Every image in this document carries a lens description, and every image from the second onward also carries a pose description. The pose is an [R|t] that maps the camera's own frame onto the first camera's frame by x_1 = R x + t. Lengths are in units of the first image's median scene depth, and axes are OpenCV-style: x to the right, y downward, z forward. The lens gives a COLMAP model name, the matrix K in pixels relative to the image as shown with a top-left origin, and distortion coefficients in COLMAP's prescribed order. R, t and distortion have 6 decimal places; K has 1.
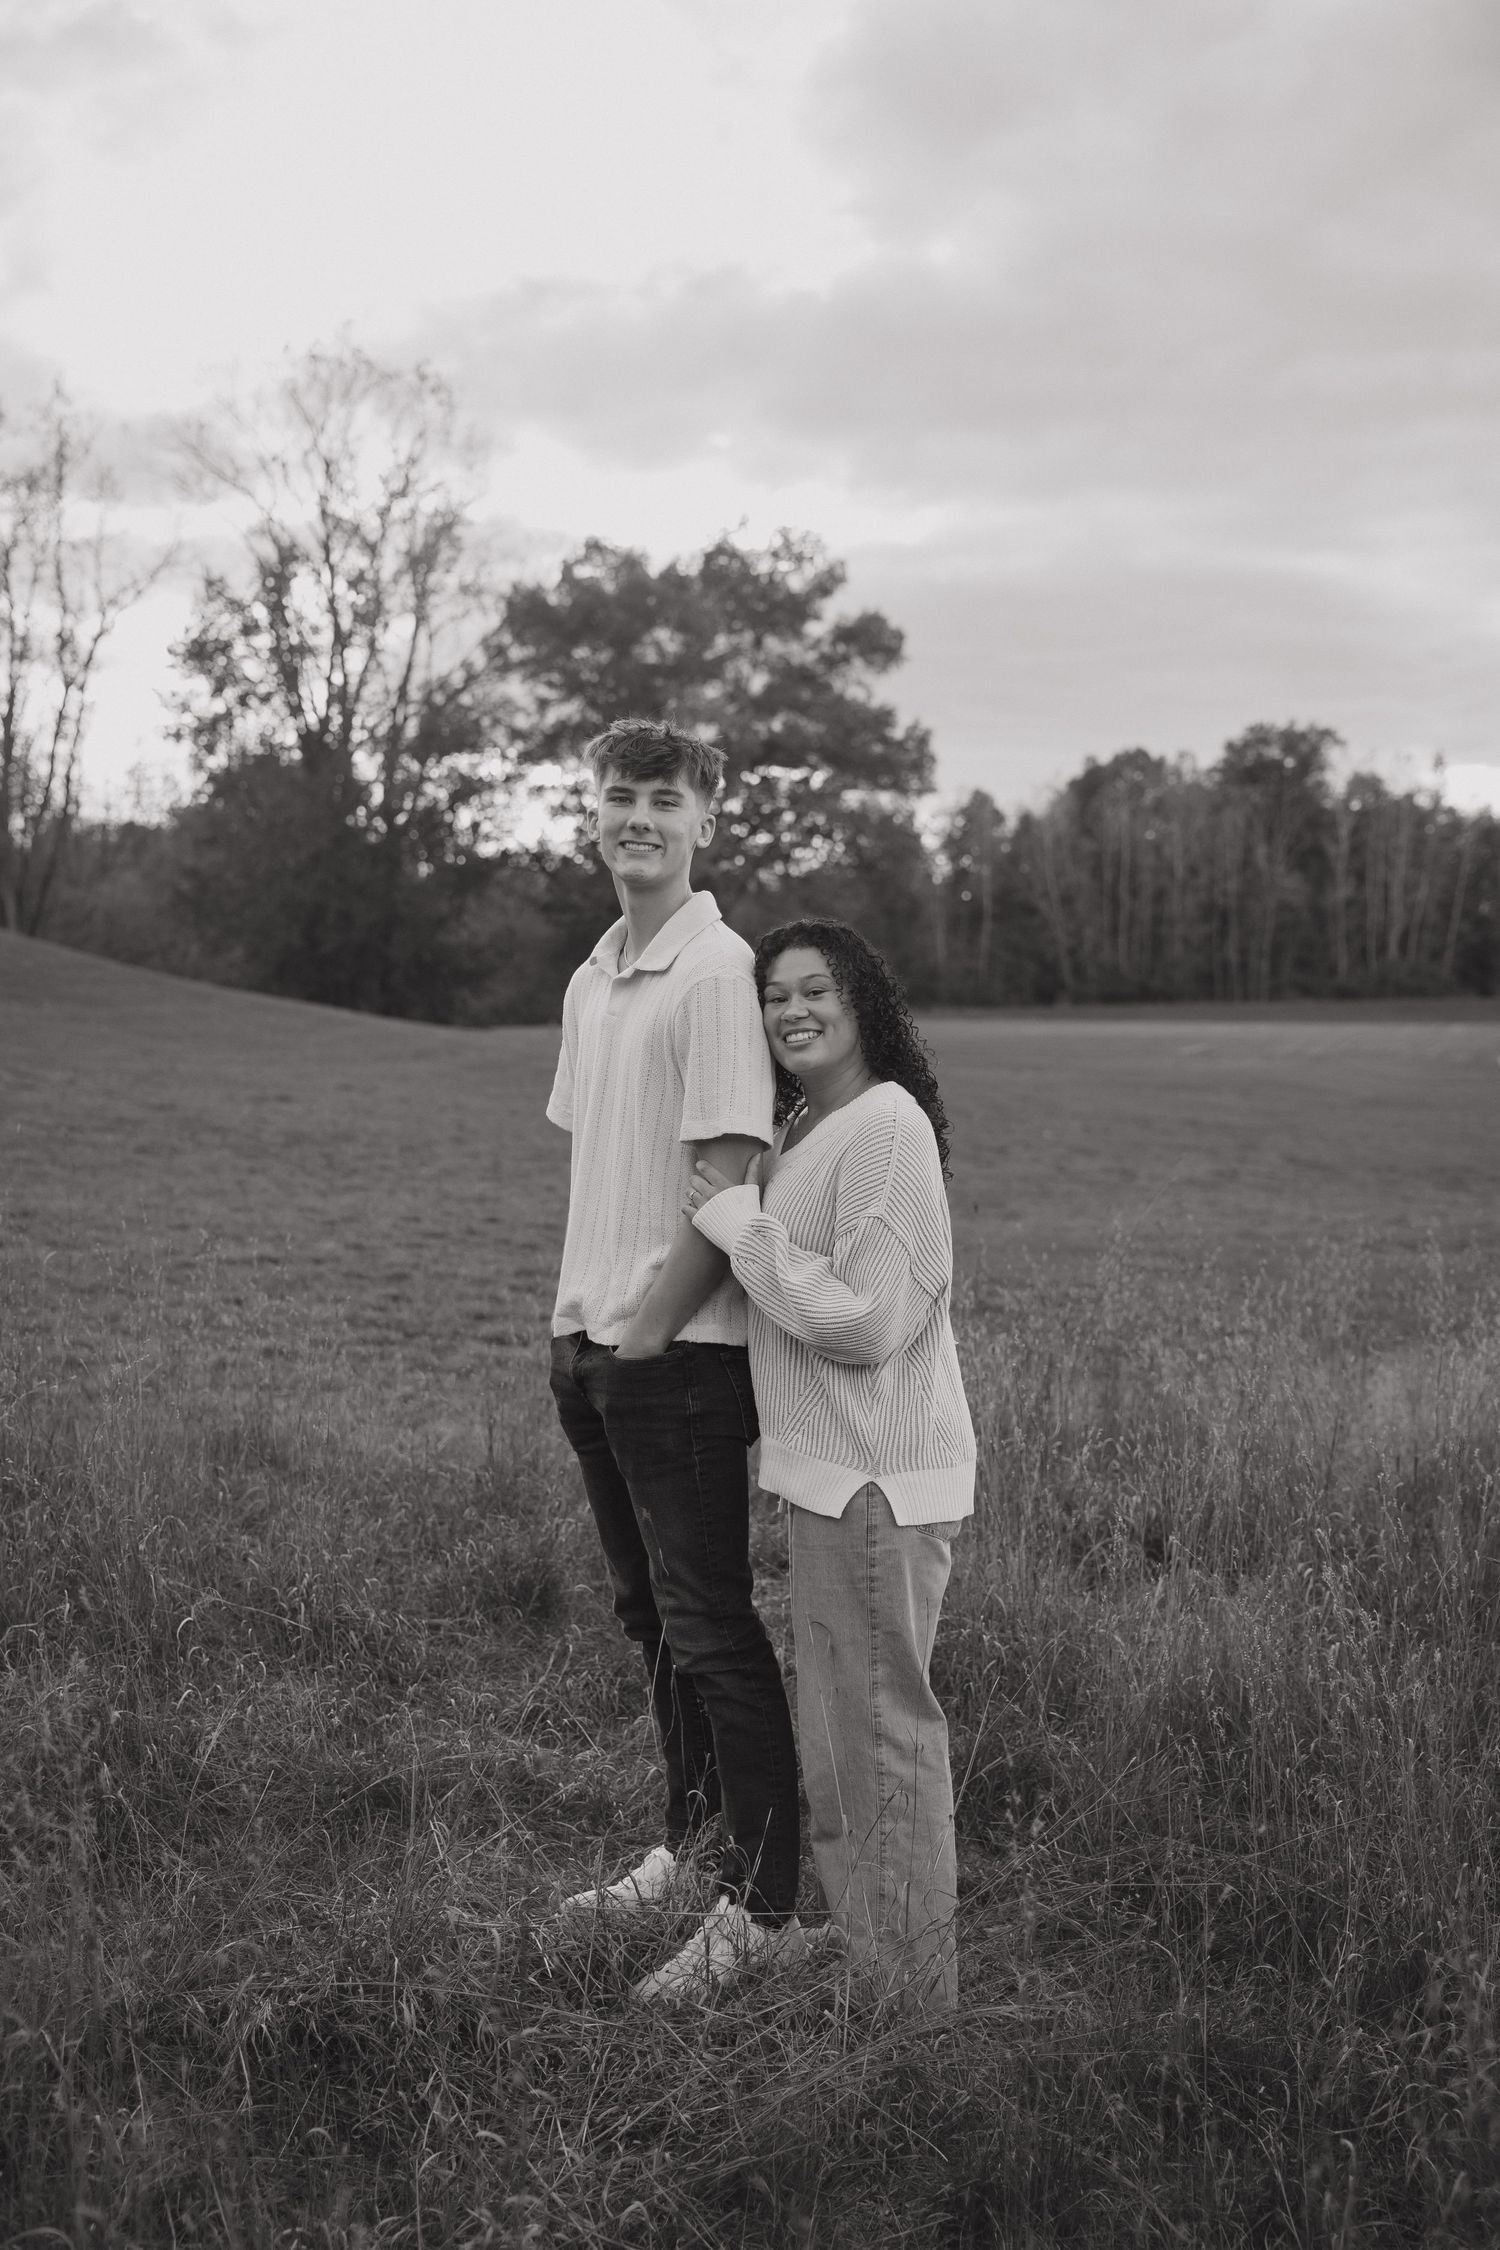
lens RADIAL K [[2867.9, 0, 759.7], [0, 2867.9, 1143.7], [0, 0, 1]] dist [-0.307548, 0.000000]
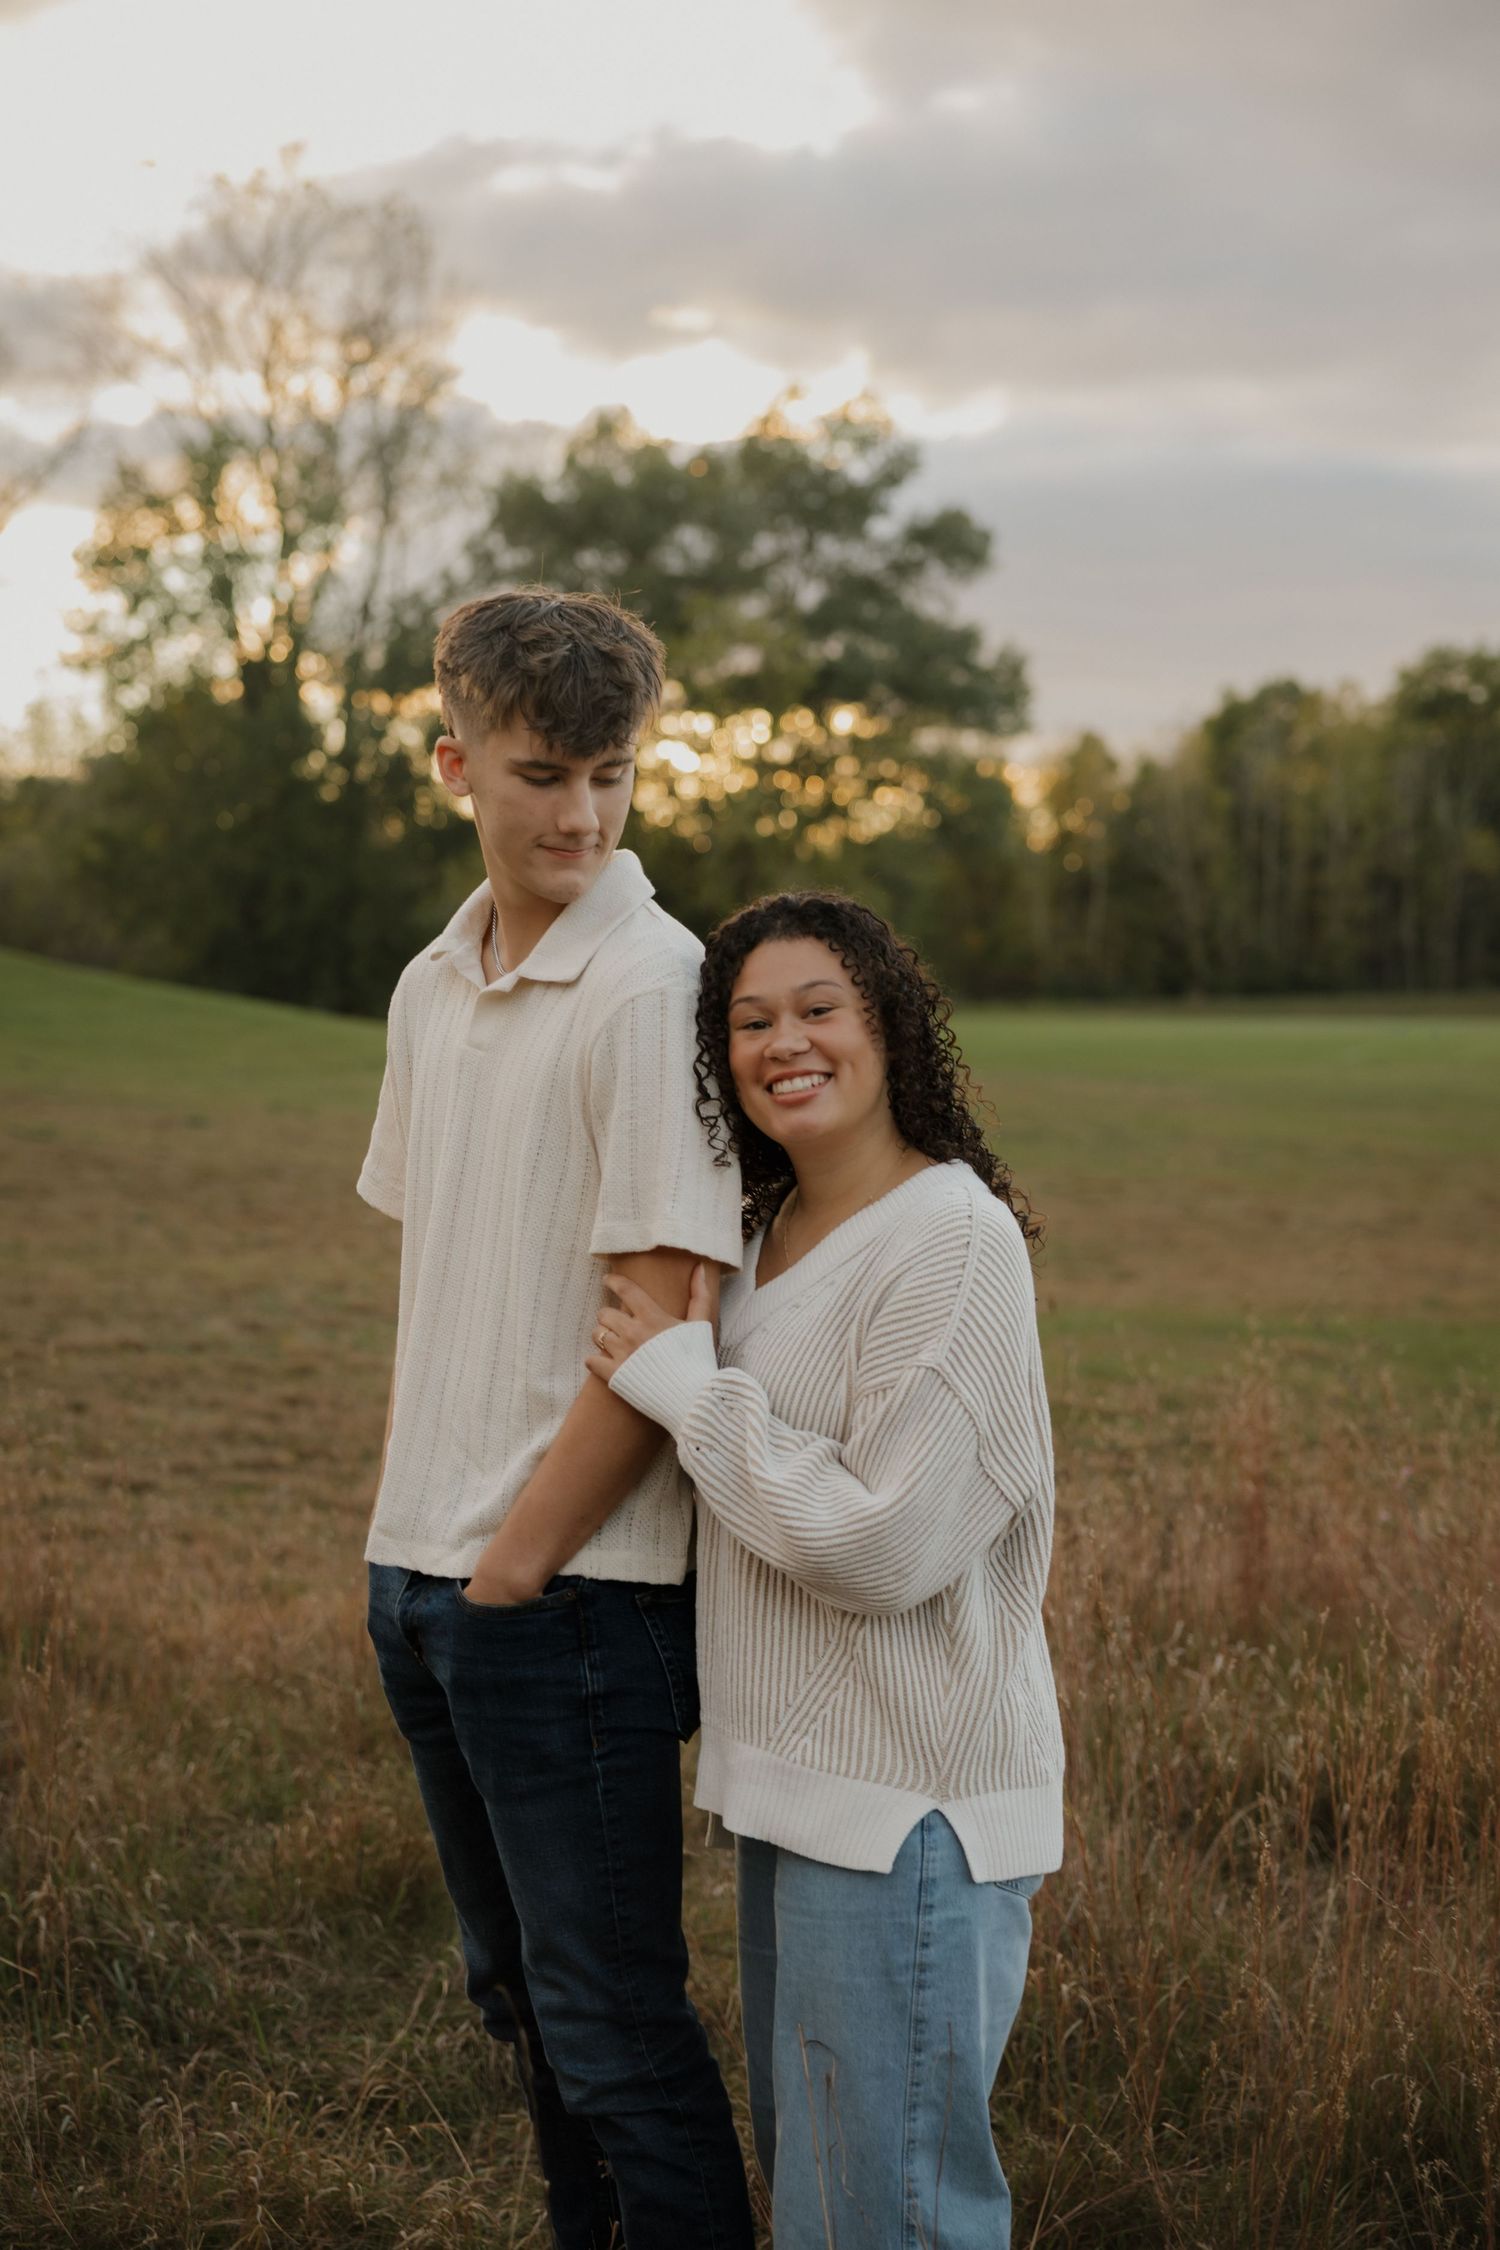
lens RADIAL K [[2564.6, 0, 734.7], [0, 2564.6, 1101.1], [0, 0, 1]] dist [-0.154991, 0.000000]
pose [[0.997389, 0.002899, -0.072158, 0.031225], [-0.002442, 0.999976, 0.006419, -0.025396], [0.072175, -0.006226, 0.997373, 0.291831]]
